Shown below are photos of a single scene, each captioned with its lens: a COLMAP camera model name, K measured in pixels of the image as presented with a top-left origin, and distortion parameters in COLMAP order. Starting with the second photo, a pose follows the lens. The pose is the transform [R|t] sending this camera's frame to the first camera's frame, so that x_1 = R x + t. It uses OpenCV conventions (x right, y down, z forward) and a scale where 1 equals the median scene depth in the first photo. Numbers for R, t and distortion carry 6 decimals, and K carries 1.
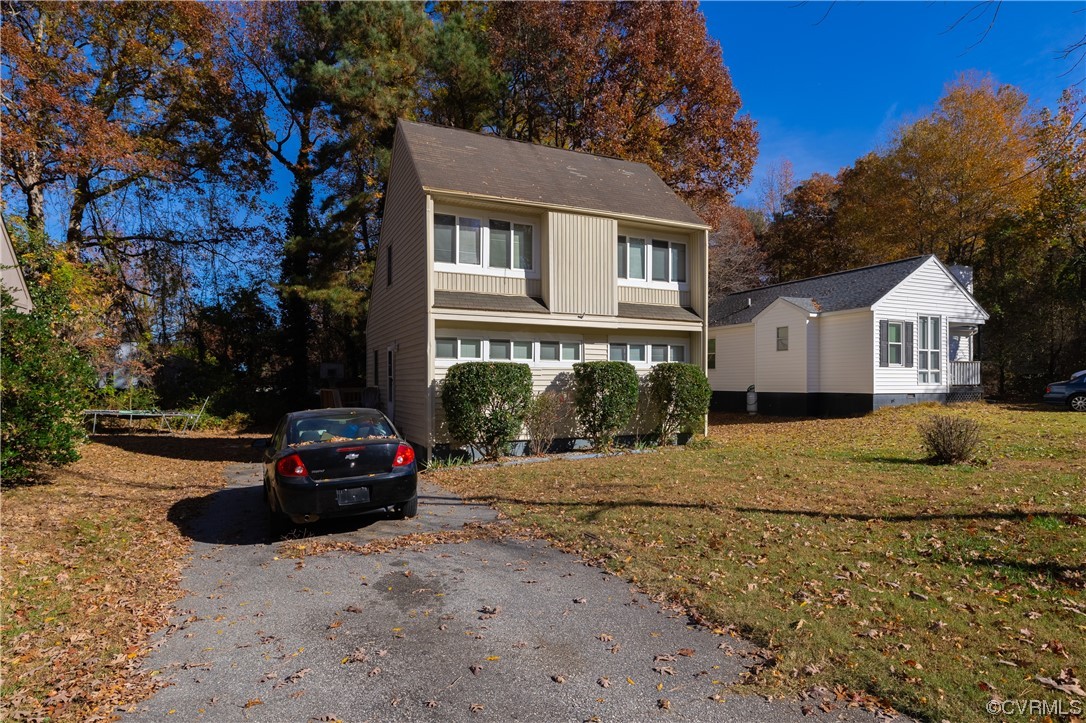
lens RADIAL K [[572.4, 0, 537.2], [0, 572.4, 362.8], [0, 0, 1]] dist [-0.001421, 0.001741]
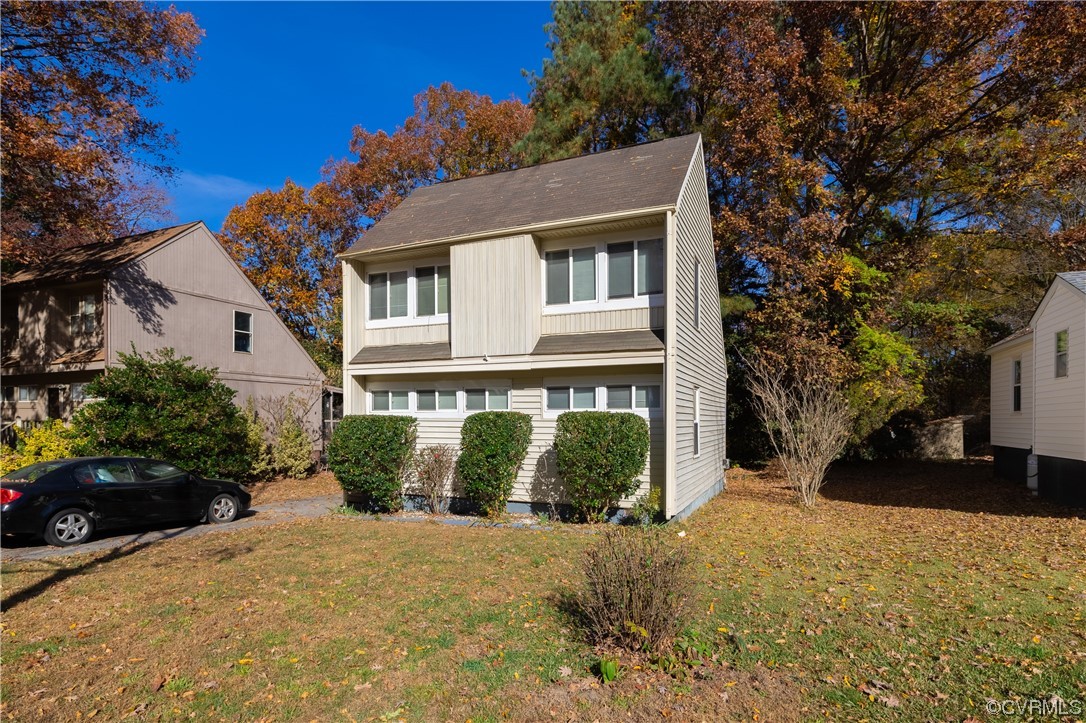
lens RADIAL K [[551.8, 0, 568.4], [0, 551.8, 409.0], [0, 0, 1]] dist [0.005069, -0.000571]
pose [[0.688514, -0.013730, -0.725093, 0.734280], [0.021822, 0.999760, 0.001790, -0.004645], [0.724895, -0.017055, 0.688649, 0.502521]]
